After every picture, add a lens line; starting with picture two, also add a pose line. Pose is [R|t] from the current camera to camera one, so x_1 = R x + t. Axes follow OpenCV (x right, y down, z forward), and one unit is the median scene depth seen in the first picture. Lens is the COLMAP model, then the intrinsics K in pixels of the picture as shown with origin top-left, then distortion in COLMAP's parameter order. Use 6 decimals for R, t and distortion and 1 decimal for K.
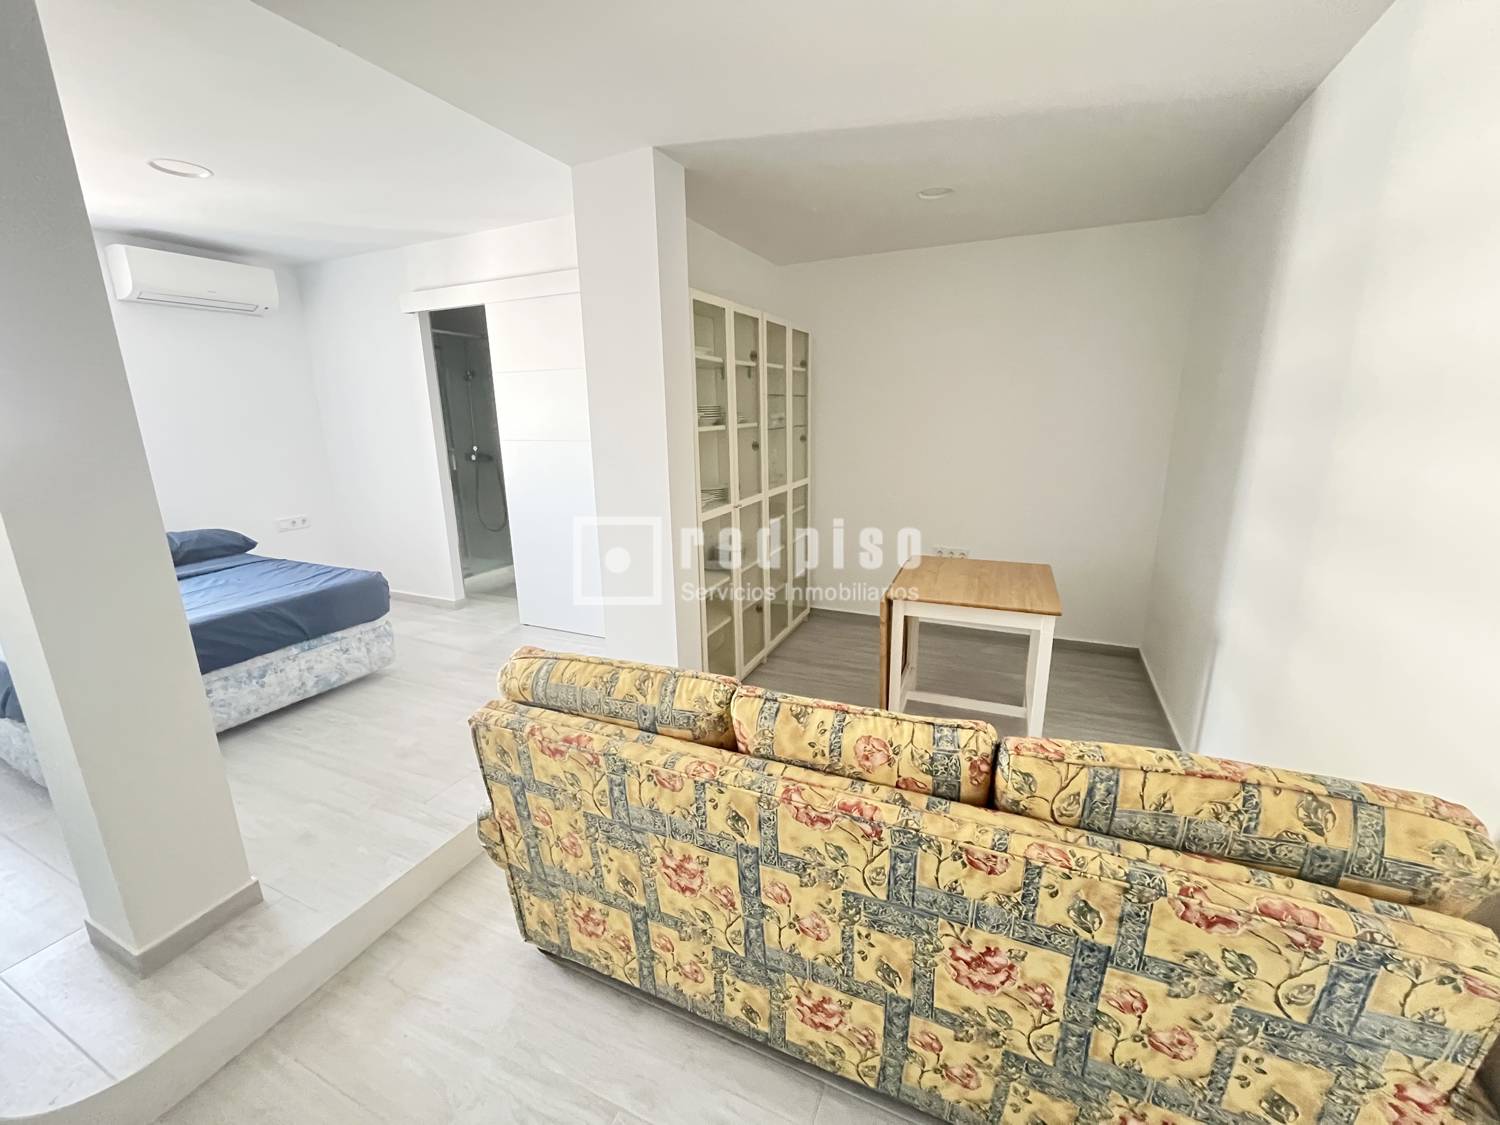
lens RADIAL K [[605.8, 0, 746.1], [0, 605.8, 559.2], [0, 0, 1]] dist [-0.001143, -0.000839]
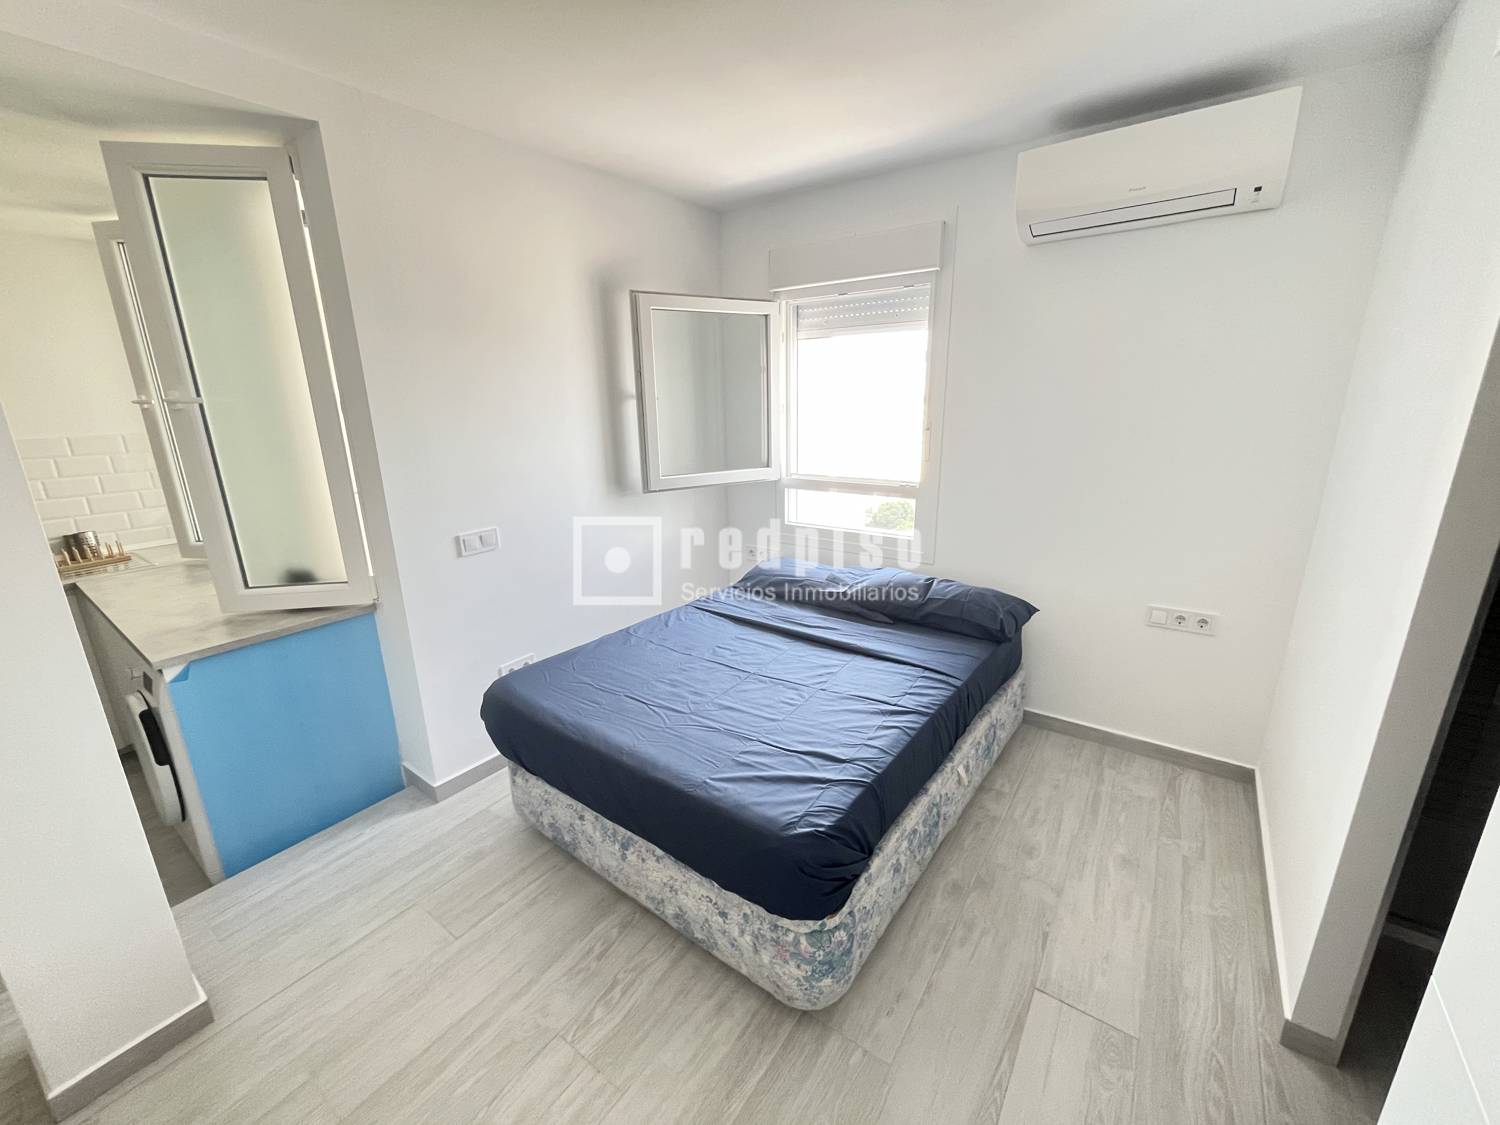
lens RADIAL K [[605.8, 0, 746.1], [0, 605.8, 559.2], [0, 0, 1]] dist [-0.001143, -0.000839]
pose [[-0.199428, 0.282740, -0.938236, -0.720004], [-0.210178, 0.922844, 0.322777, -0.788047], [0.957107, 0.261567, -0.124615, 2.686049]]
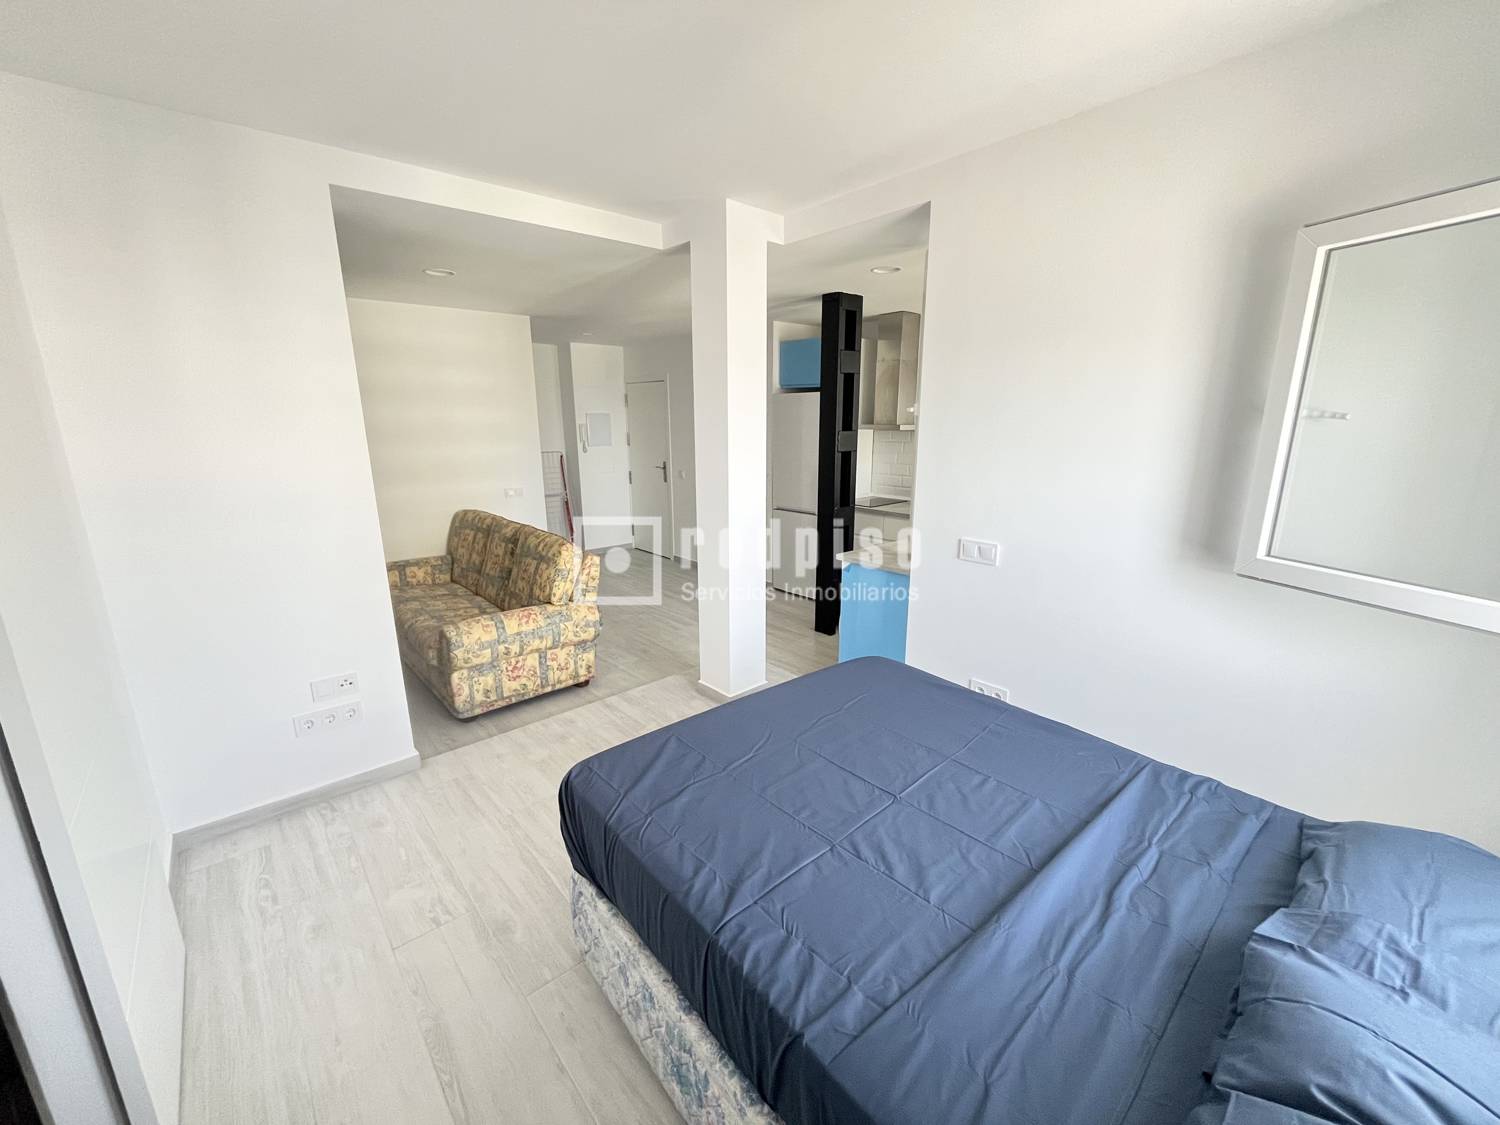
lens RADIAL K [[605.8, 0, 746.1], [0, 605.8, 559.2], [0, 0, 1]] dist [-0.001143, -0.000839]
pose [[-0.909329, -0.077344, 0.408826, -2.609351], [0.116429, 0.896018, 0.428481, -0.958653], [-0.399456, 0.437229, -0.805770, 3.568862]]
